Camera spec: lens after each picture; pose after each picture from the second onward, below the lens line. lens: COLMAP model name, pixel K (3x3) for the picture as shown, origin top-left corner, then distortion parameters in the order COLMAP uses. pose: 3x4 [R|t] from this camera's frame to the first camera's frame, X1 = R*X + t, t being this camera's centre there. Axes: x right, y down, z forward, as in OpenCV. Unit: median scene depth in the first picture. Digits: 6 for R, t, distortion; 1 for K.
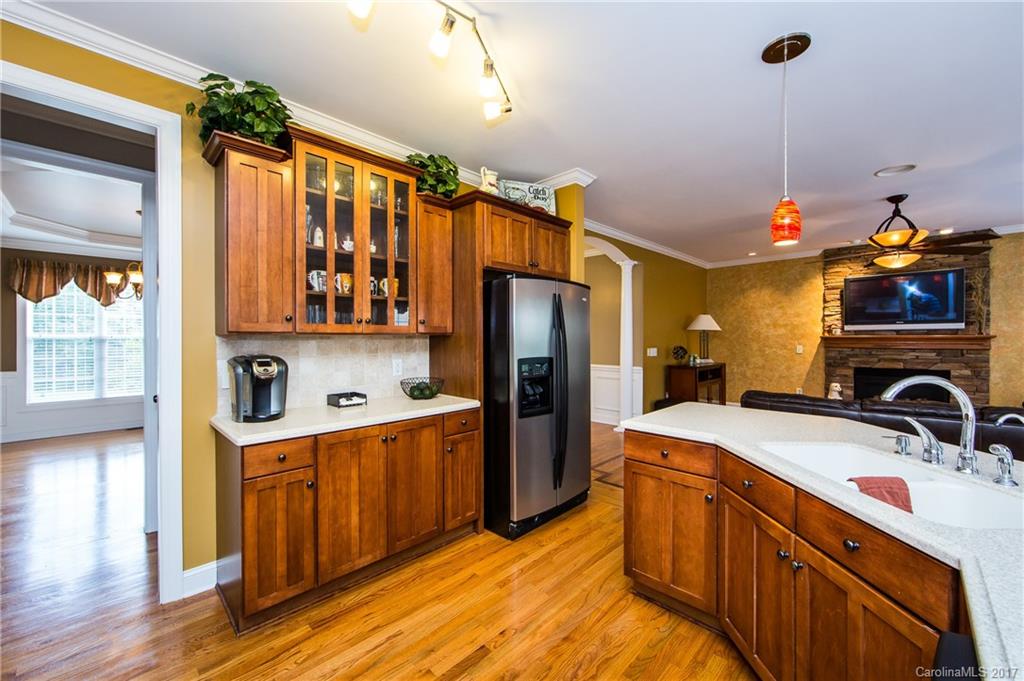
lens RADIAL K [[408.5, 0, 512.4], [0, 408.5, 338.5], [0, 0, 1]] dist [-0.001774, -0.000876]
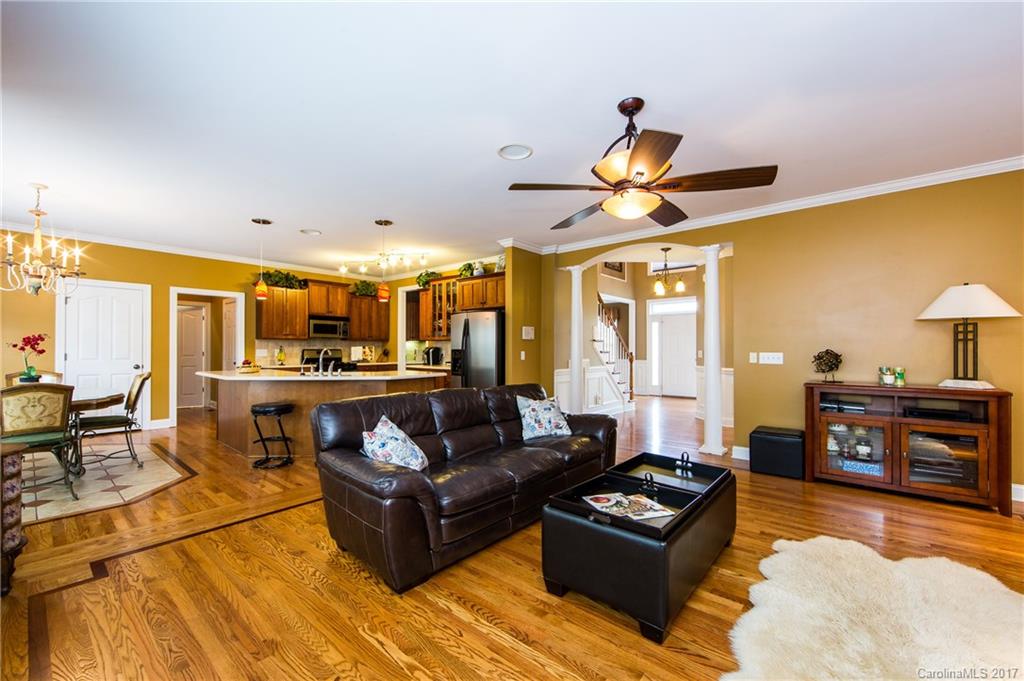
lens RADIAL K [[408.5, 0, 519.6], [0, 408.5, 346.0], [0, 0, 1]] dist [-0.001774, -0.000876]
pose [[0.094356, -0.002944, -0.995534, 2.424163], [-0.005542, 0.999979, -0.003482, 0.037052], [0.995523, 0.005846, 0.094337, 1.200417]]
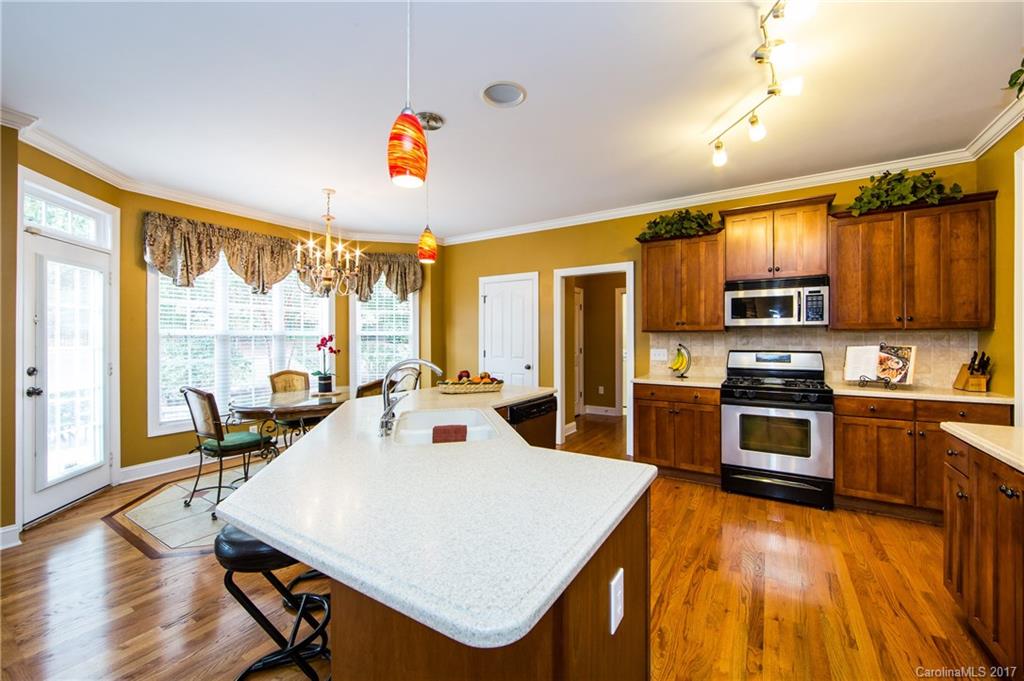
lens RADIAL K [[408.5, 0, 511.4], [0, 408.5, 336.2], [0, 0, 1]] dist [-0.001774, -0.000876]
pose [[-0.978316, 0.003298, -0.207094, 0.460304], [0.002751, 0.999992, 0.002929, 0.001190], [0.207102, 0.002295, -0.978317, 1.245746]]
